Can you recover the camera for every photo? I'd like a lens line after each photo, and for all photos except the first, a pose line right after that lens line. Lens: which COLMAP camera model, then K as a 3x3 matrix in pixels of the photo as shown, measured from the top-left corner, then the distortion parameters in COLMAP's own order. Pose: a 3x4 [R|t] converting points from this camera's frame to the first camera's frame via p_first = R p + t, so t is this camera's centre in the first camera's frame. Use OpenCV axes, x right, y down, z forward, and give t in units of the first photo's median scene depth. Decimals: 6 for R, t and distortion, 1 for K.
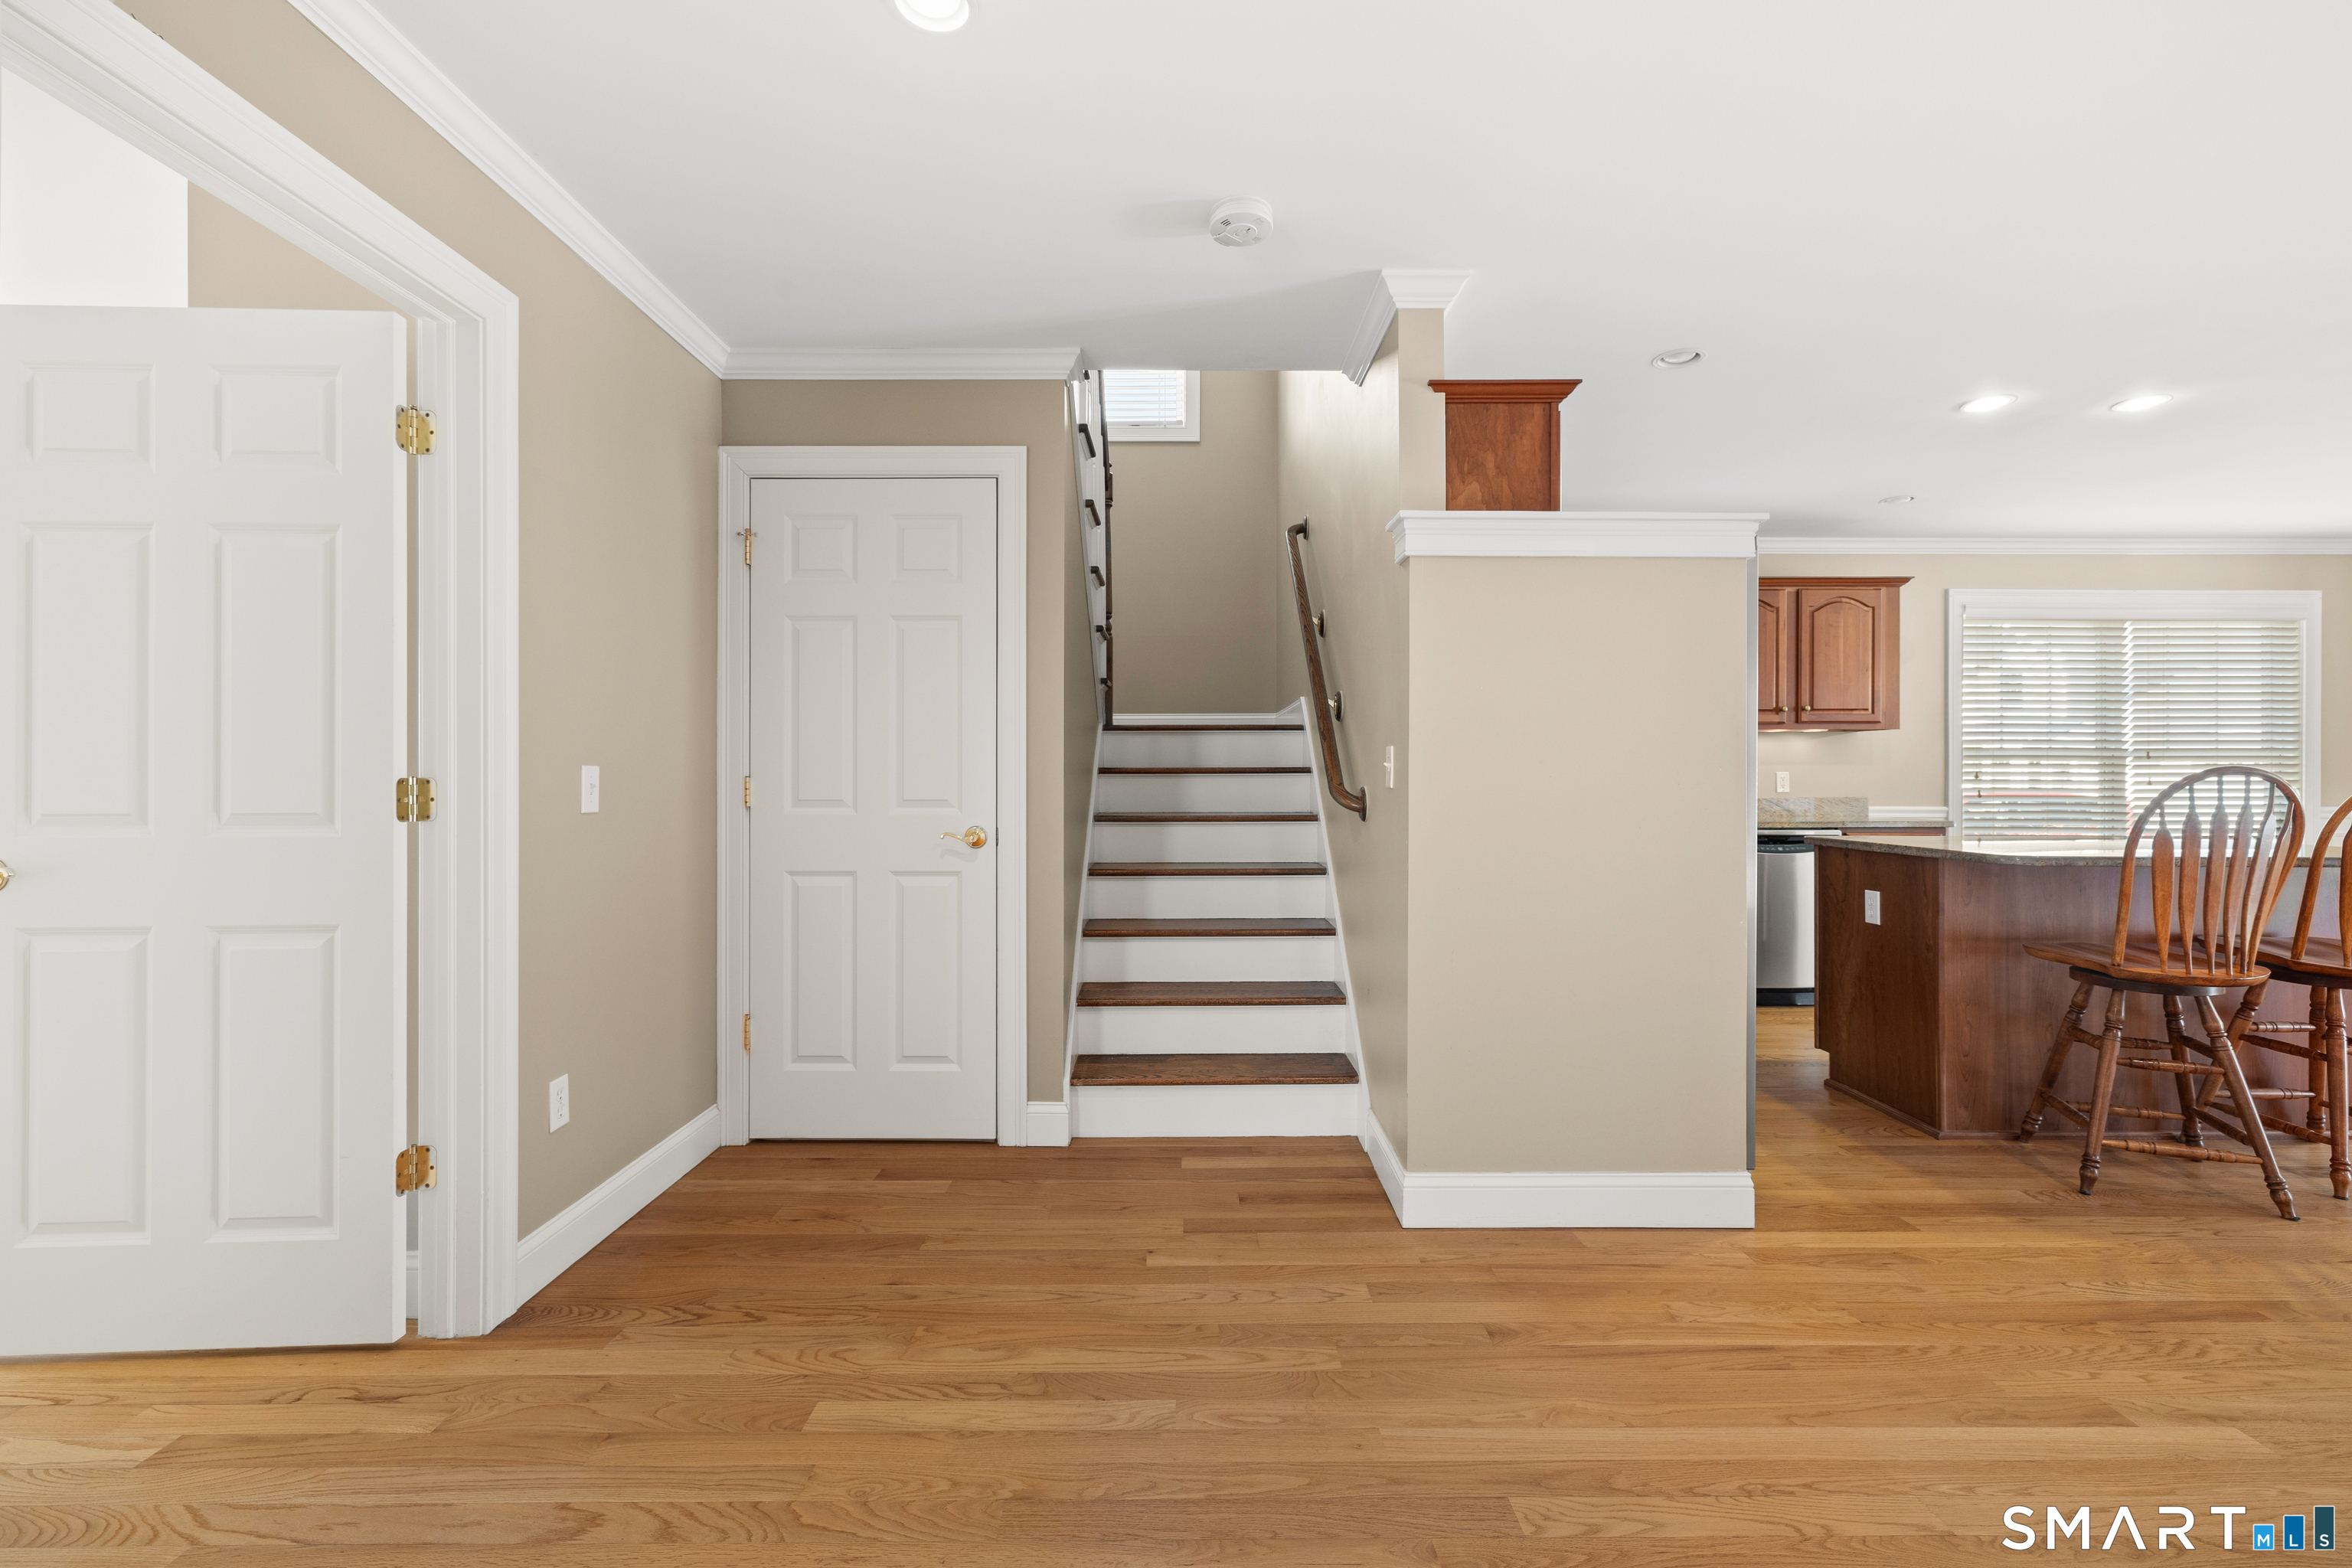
lens RADIAL K [[1001.0, 0, 1183.6], [0, 1001.0, 773.0], [0, 0, 1]] dist [-0.002164, 0.000346]
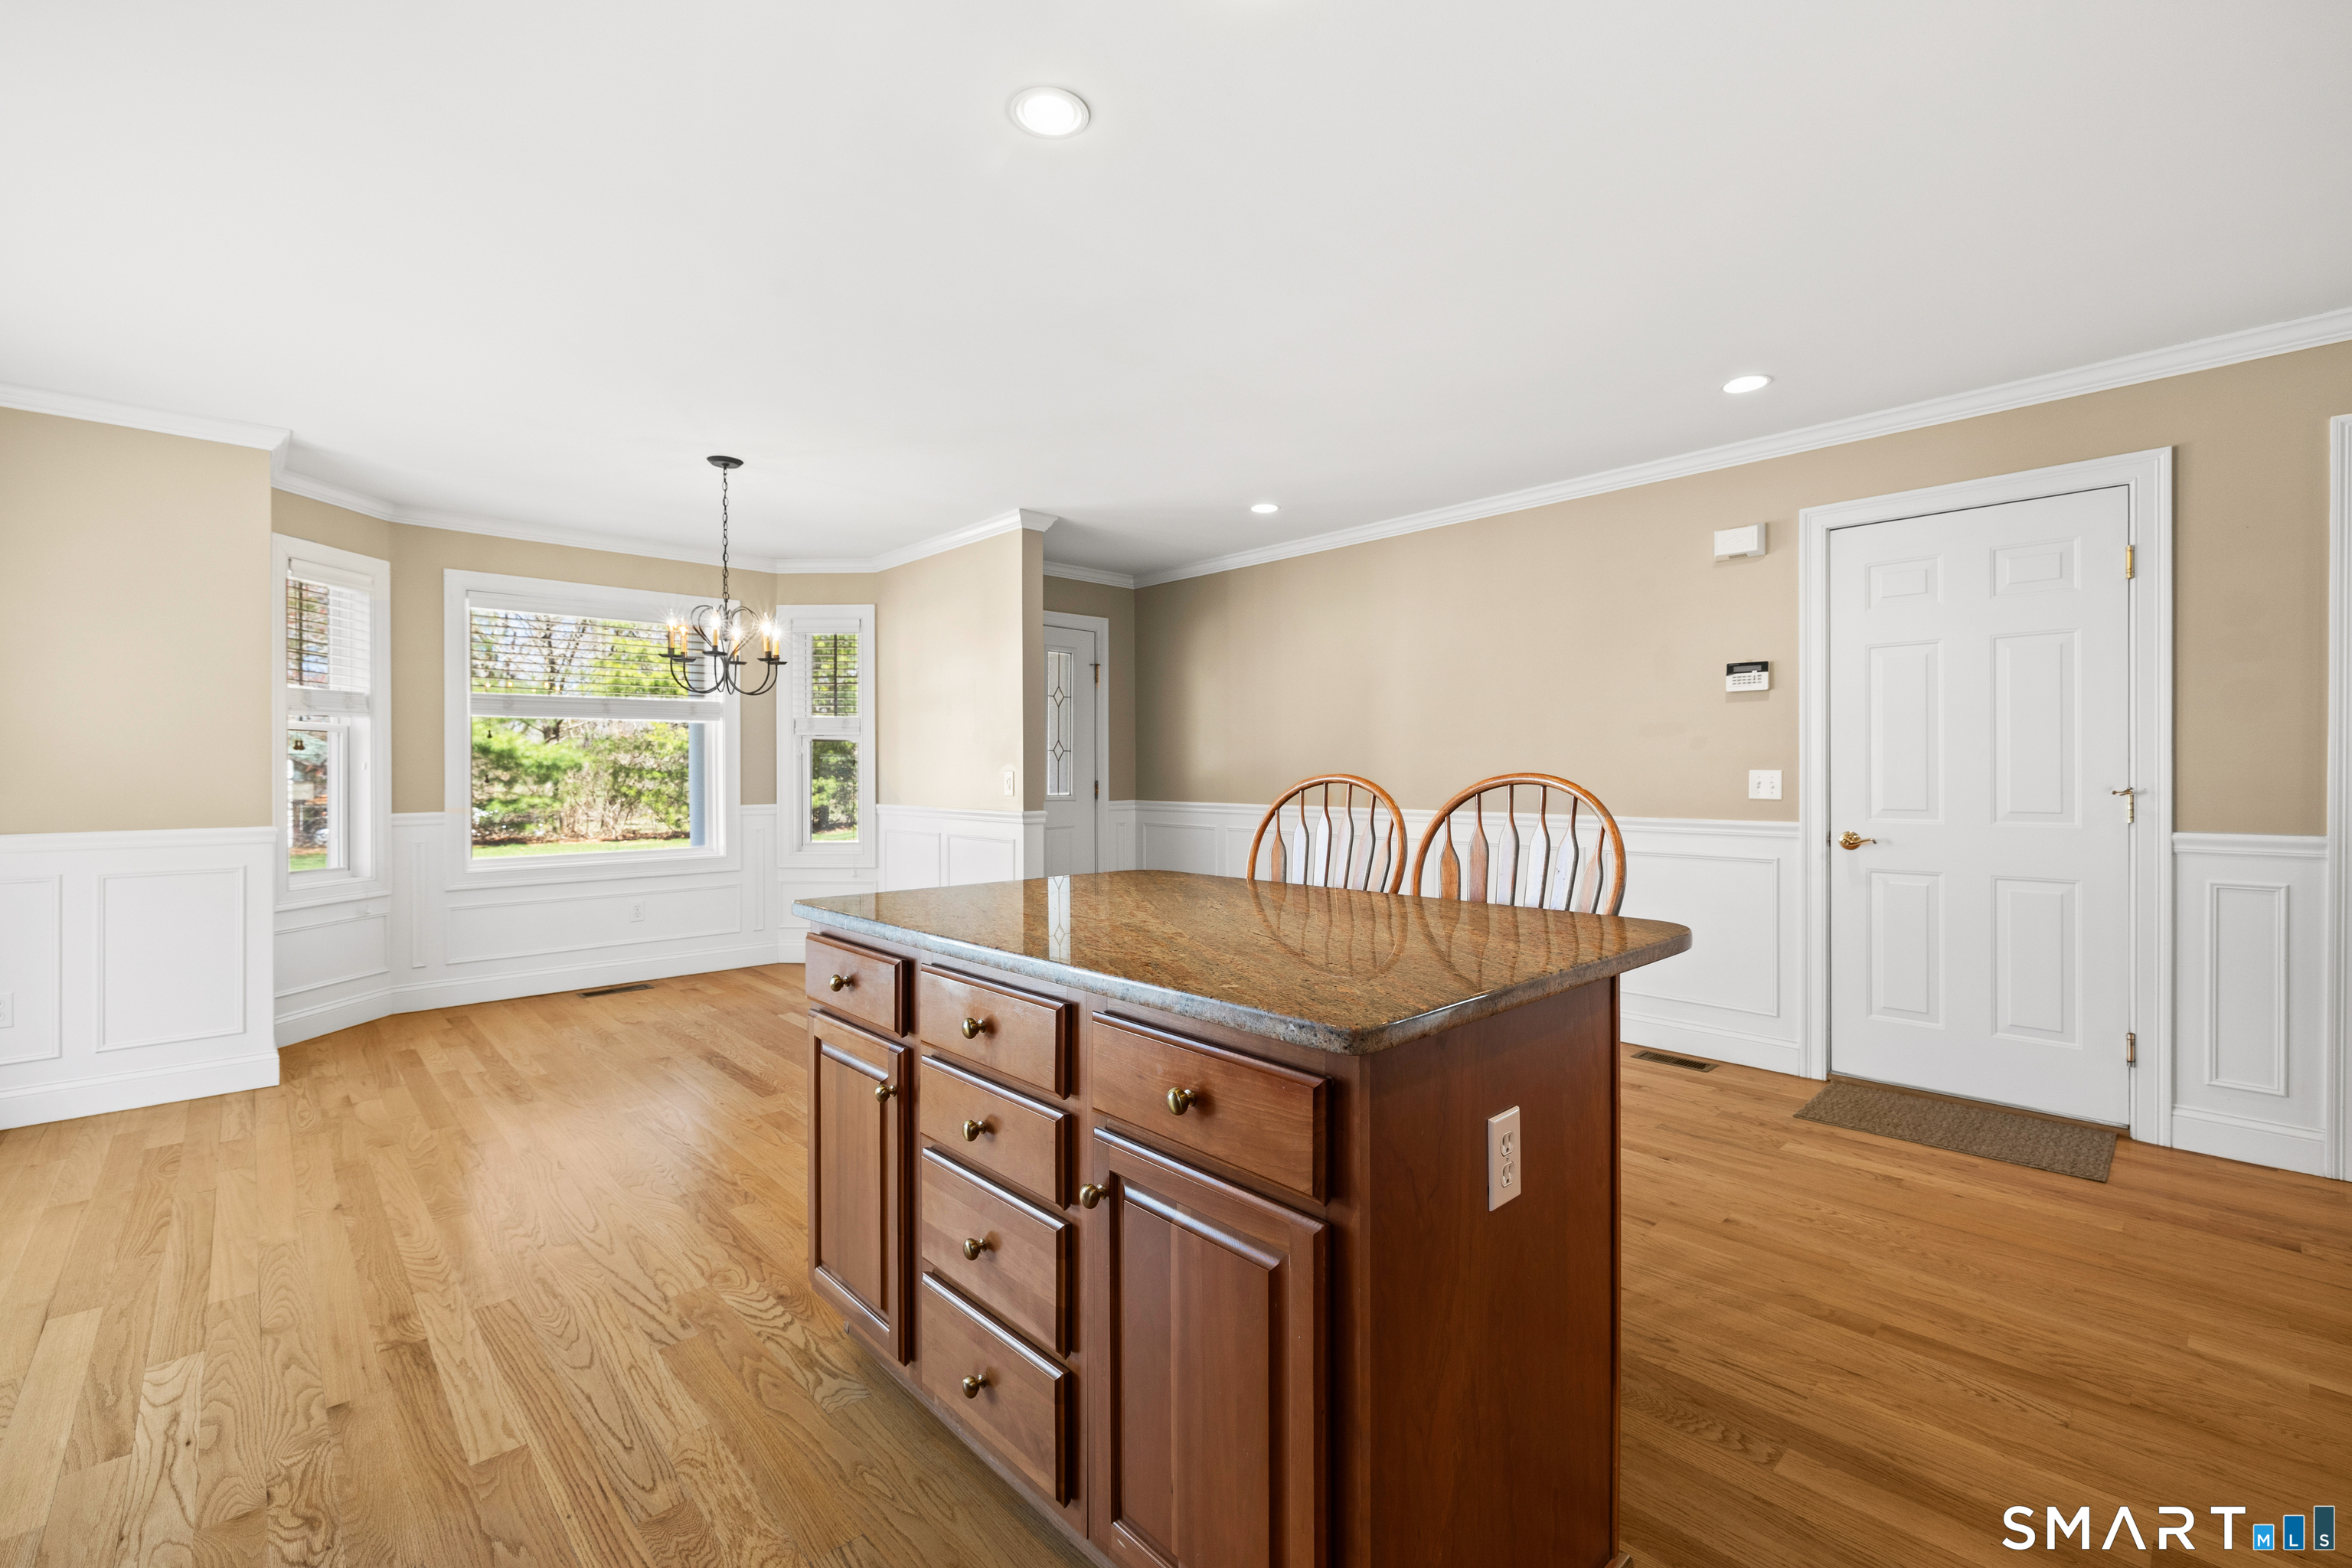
lens RADIAL K [[993.8, 0, 1192.1], [0, 993.8, 773.9], [0, 0, 1]] dist [0.001359, 0.000234]
pose [[-0.686865, 0.001246, 0.726784, 0.609420], [0.000525, 0.999999, -0.001218, -0.003189], [-0.726785, -0.000455, -0.686865, 1.591282]]
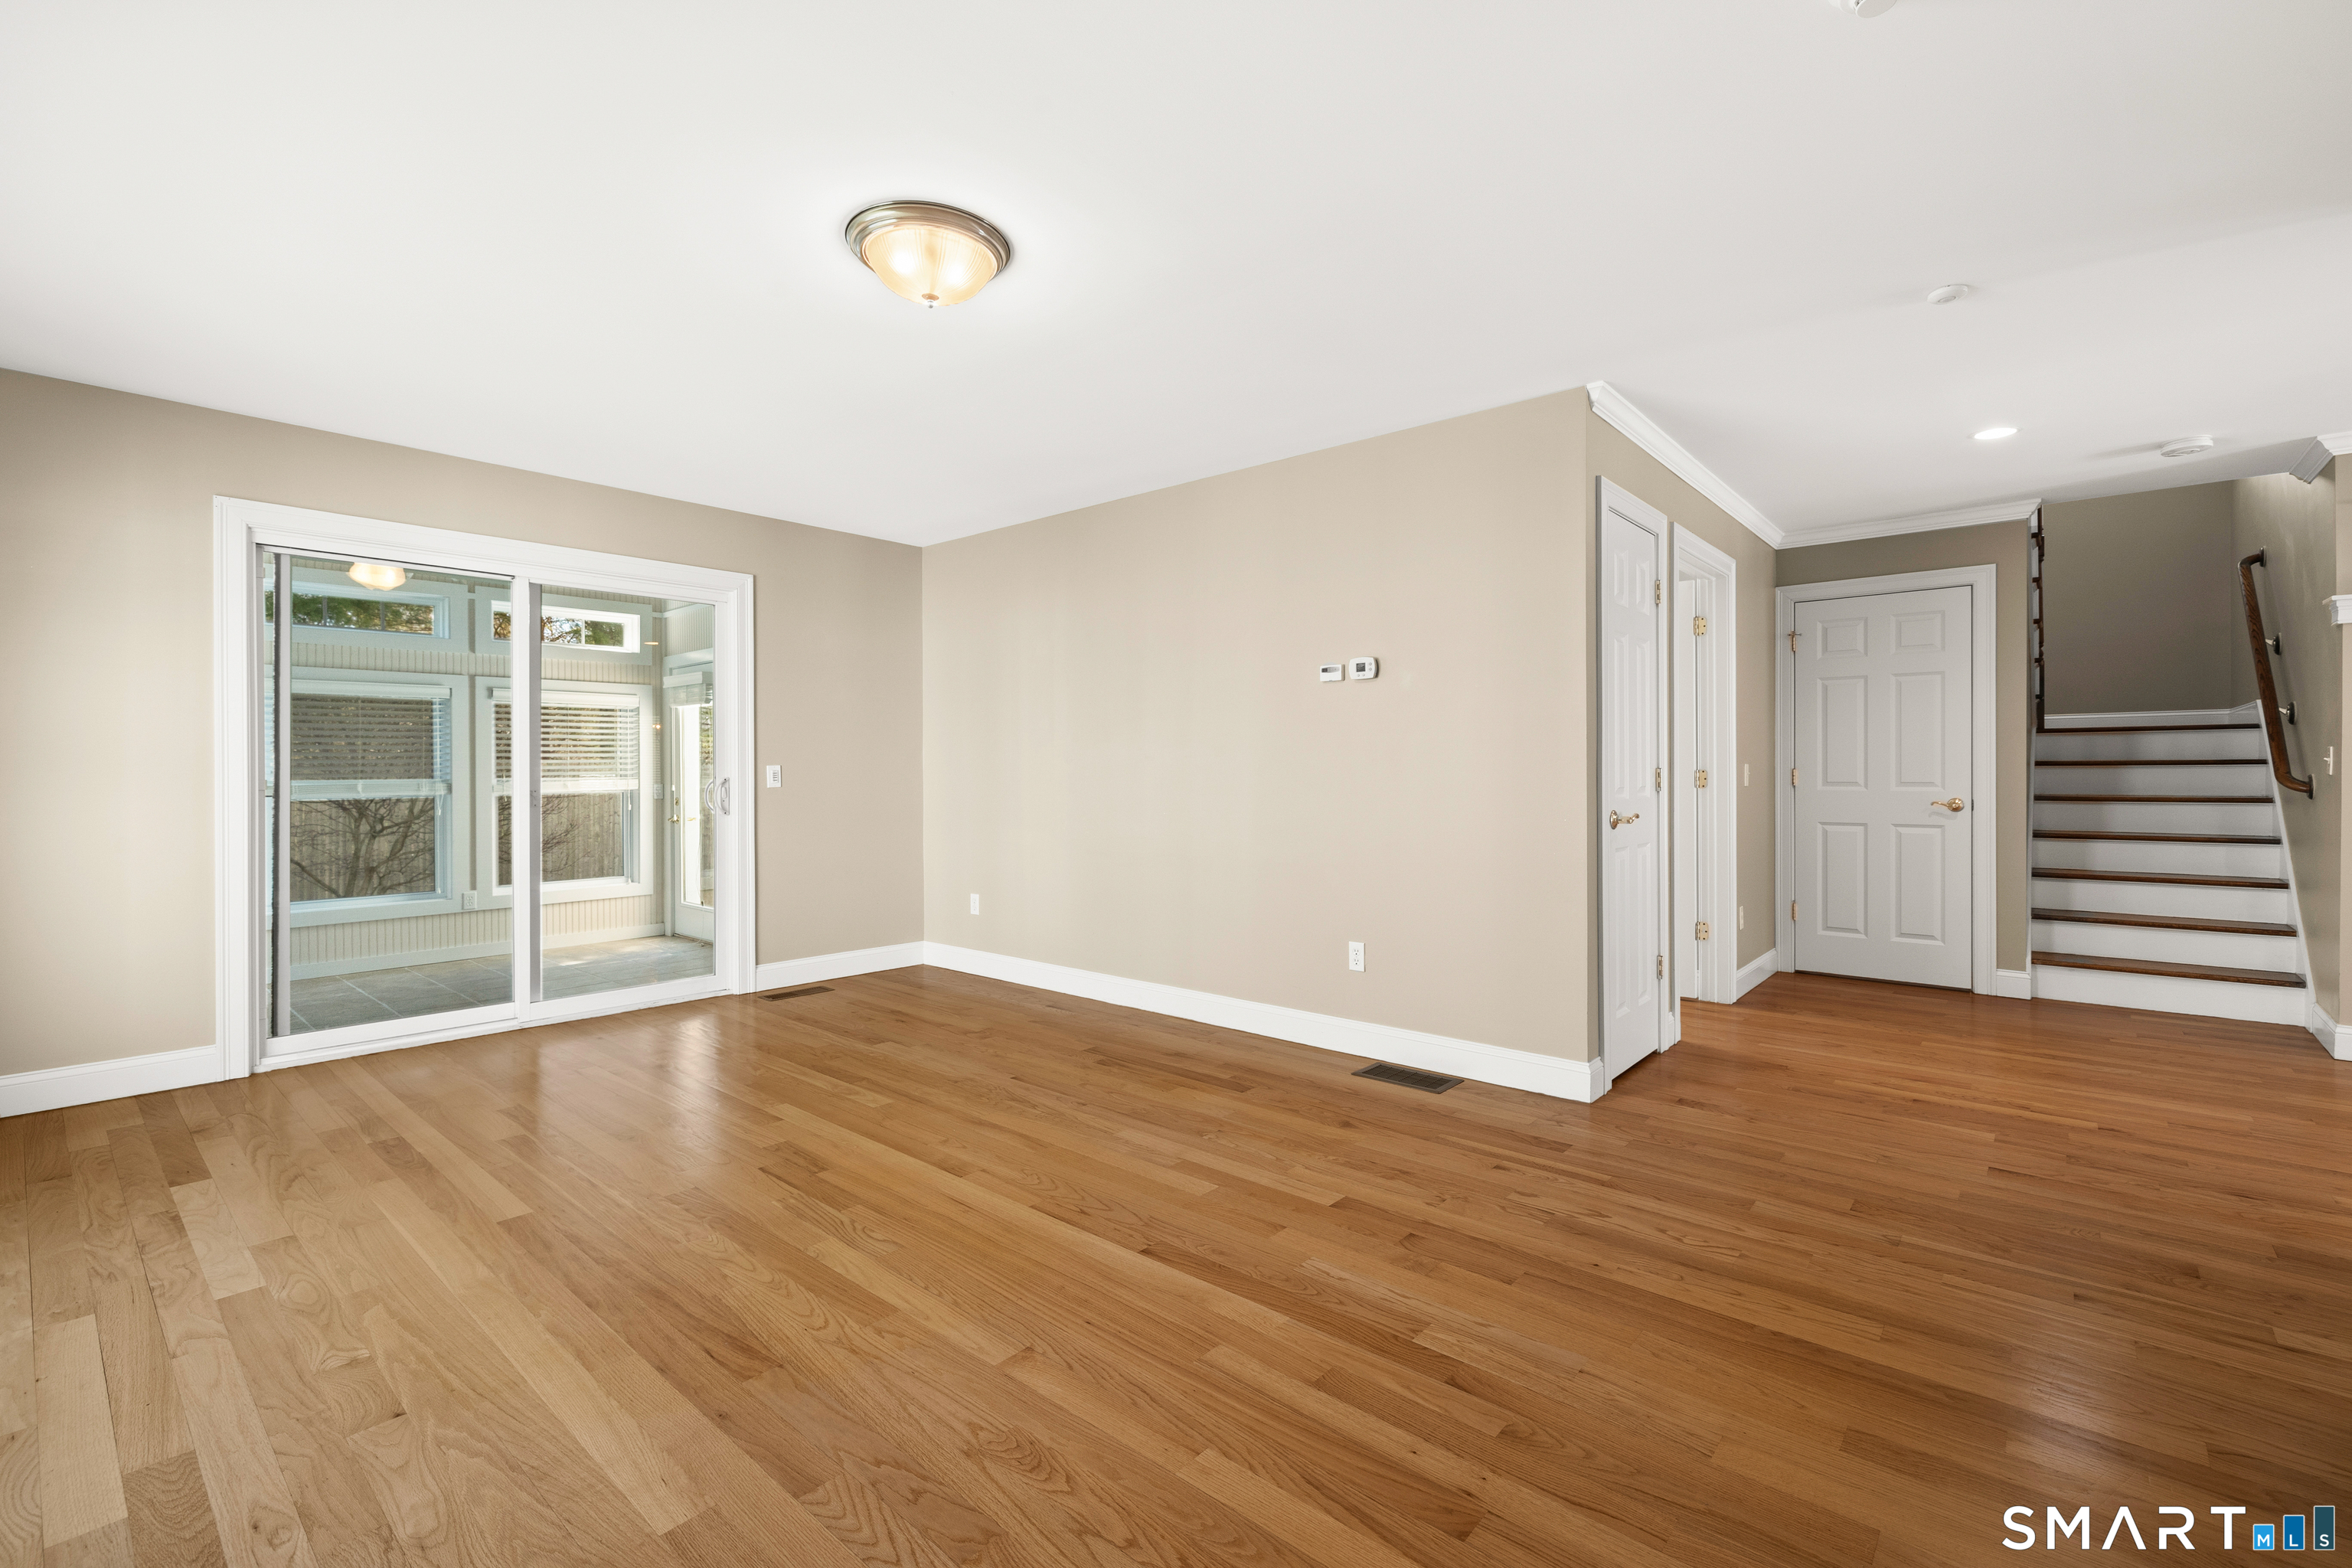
lens RADIAL K [[1012.9, 0, 1157.9], [0, 1012.9, 772.9], [0, 0, 1]] dist [0.001518, 0.000720]
pose [[0.743659, -0.000314, -0.668559, -0.066644], [0.005887, 0.999964, 0.006079, -0.006753], [0.668533, -0.008456, 0.743634, -1.107188]]
